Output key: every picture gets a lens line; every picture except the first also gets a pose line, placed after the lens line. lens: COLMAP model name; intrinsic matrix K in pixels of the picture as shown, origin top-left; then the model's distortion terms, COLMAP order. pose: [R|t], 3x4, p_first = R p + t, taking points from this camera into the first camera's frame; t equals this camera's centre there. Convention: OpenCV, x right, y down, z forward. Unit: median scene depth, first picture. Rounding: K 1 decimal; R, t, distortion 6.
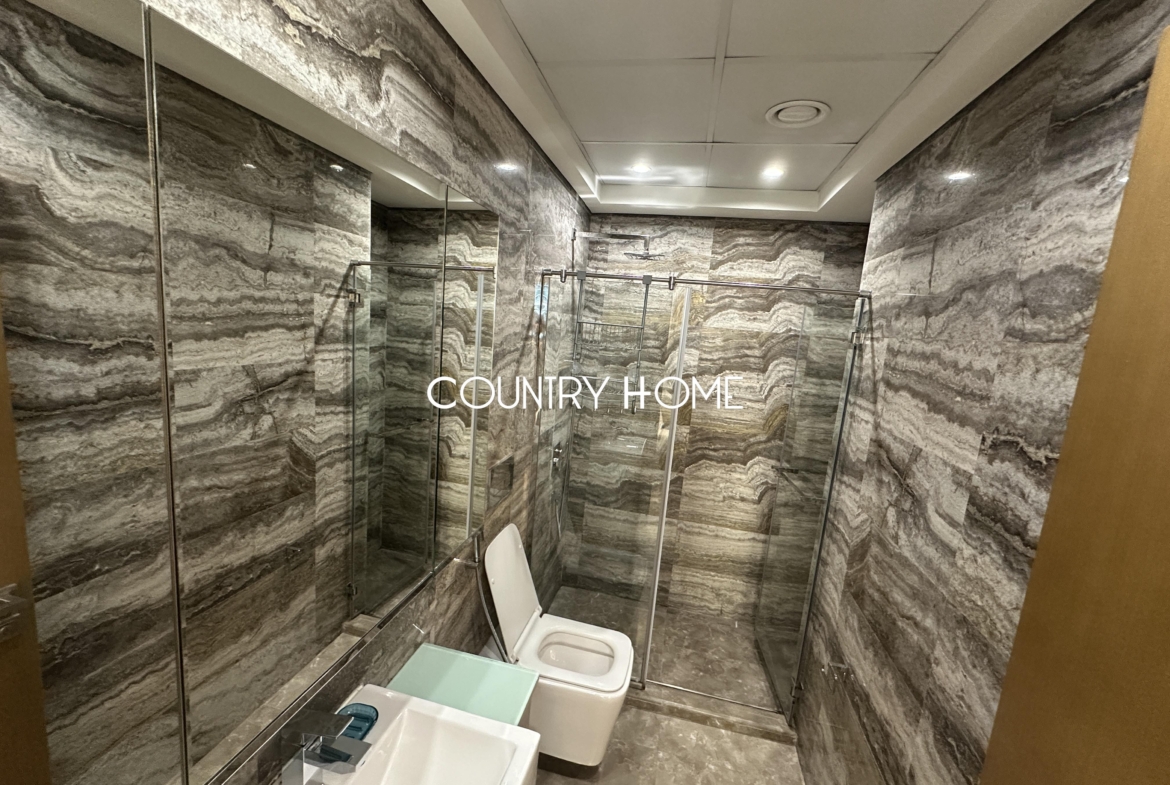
lens RADIAL K [[468.8, 0, 584.0], [0, 468.8, 391.9], [0, 0, 1]] dist [-0.006325, 0.002627]
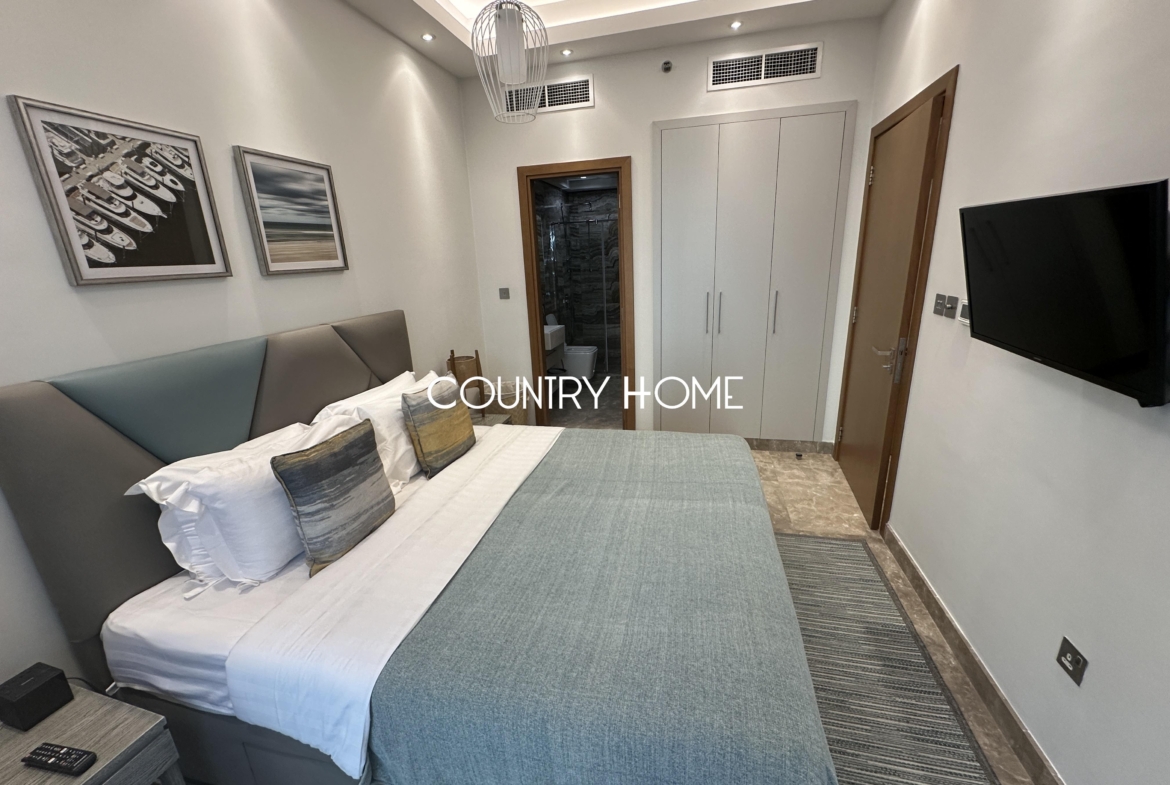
lens RADIAL K [[469.4, 0, 582.0], [0, 469.4, 391.2], [0, 0, 1]] dist [-0.009554, 0.002247]
pose [[0.991158, -0.118423, -0.059851, 0.157933], [0.125446, 0.983300, 0.131850, 0.424712], [0.043238, -0.138192, 0.989461, -2.119047]]
